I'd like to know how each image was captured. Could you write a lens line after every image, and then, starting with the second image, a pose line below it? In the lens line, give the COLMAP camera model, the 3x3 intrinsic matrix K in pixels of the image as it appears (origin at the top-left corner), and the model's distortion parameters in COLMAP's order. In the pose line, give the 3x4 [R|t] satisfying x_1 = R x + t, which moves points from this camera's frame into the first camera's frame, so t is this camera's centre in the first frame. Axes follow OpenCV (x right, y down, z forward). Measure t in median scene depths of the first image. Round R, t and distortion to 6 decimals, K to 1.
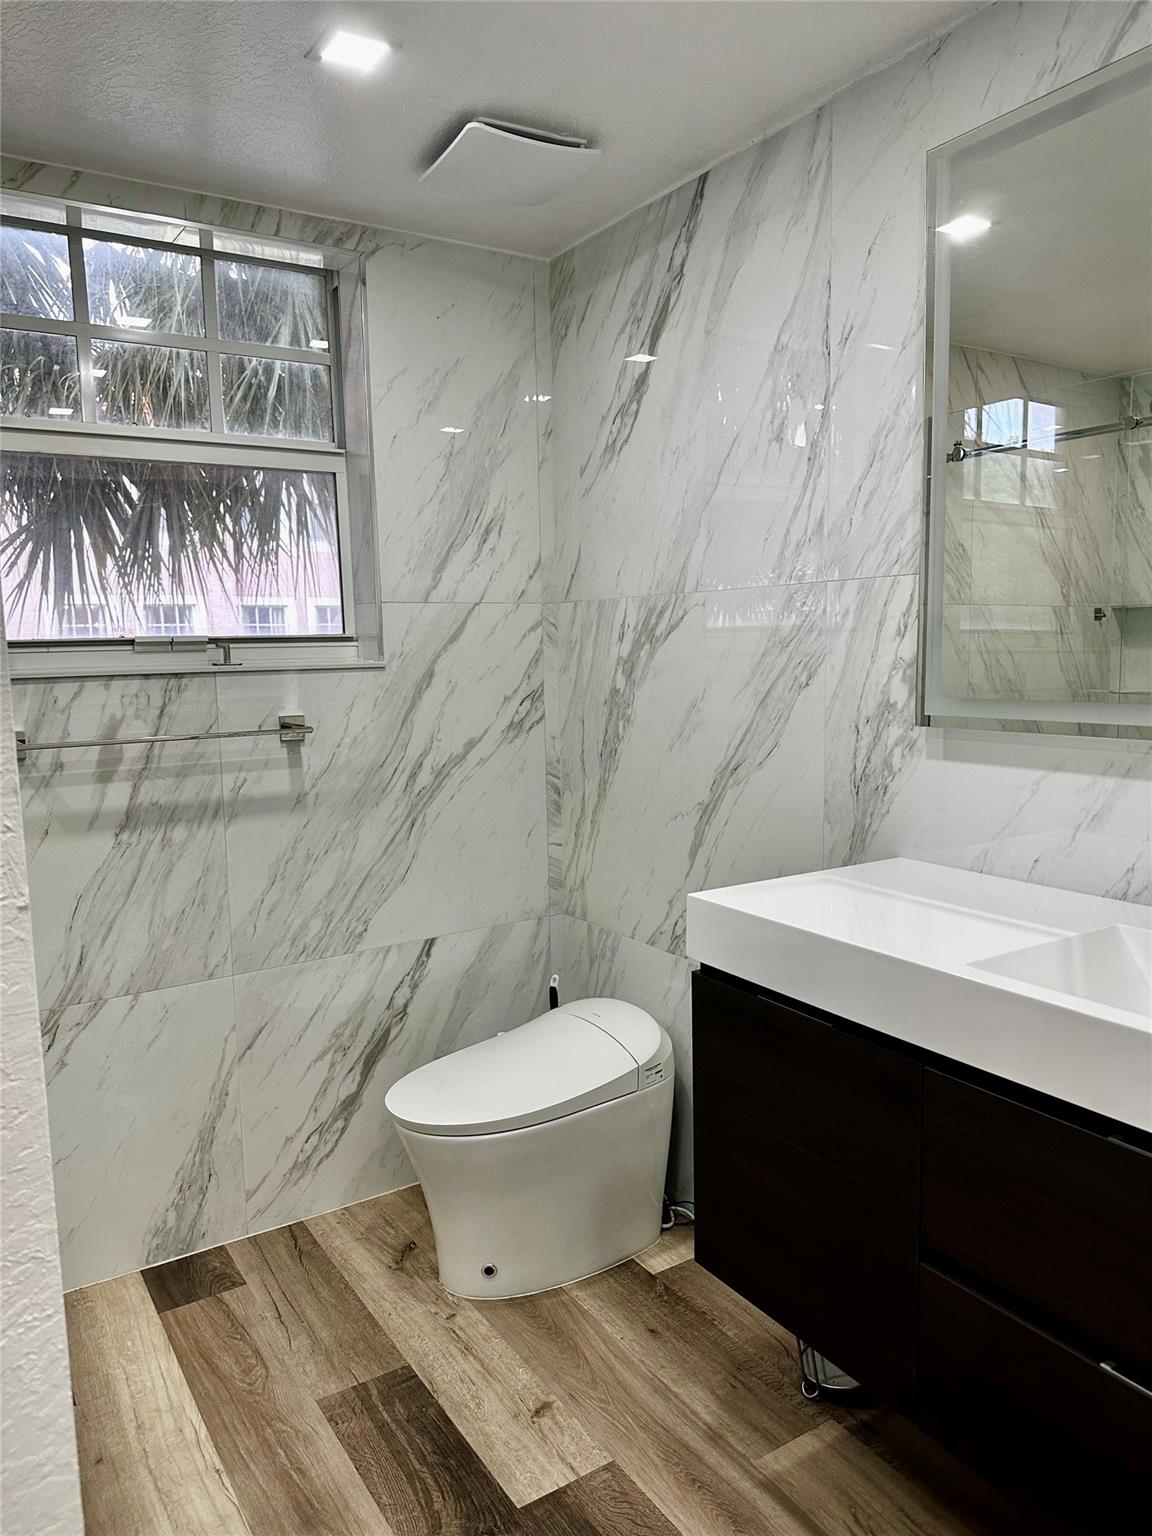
lens RADIAL K [[1067.1, 0, 568.8], [0, 1067.1, 766.7], [0, 0, 1]] dist [0.010886, -0.026957]
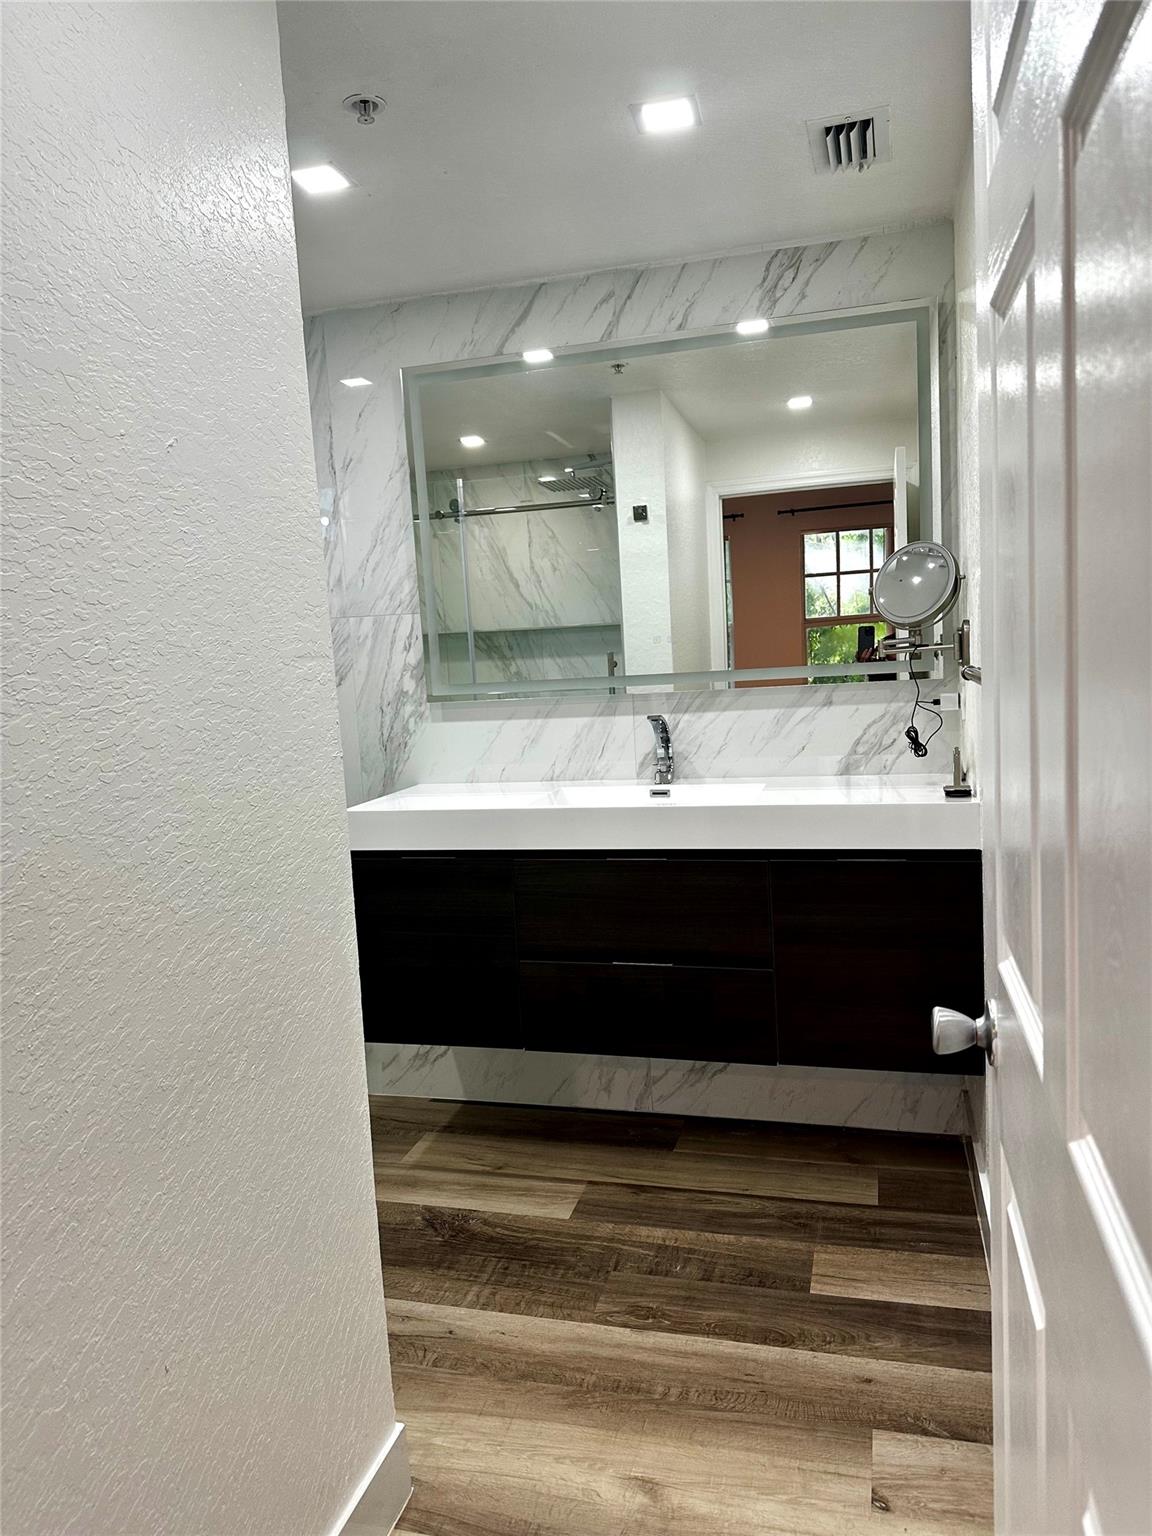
lens RADIAL K [[1067.1, 0, 581.0], [0, 1067.1, 768.0], [0, 0, 1]] dist [0.010886, -0.026957]
pose [[0.736825, -0.102501, 0.668268, -0.610646], [0.116835, 0.992874, 0.023469, 0.051009], [-0.665912, 0.060784, 0.743550, -0.398696]]
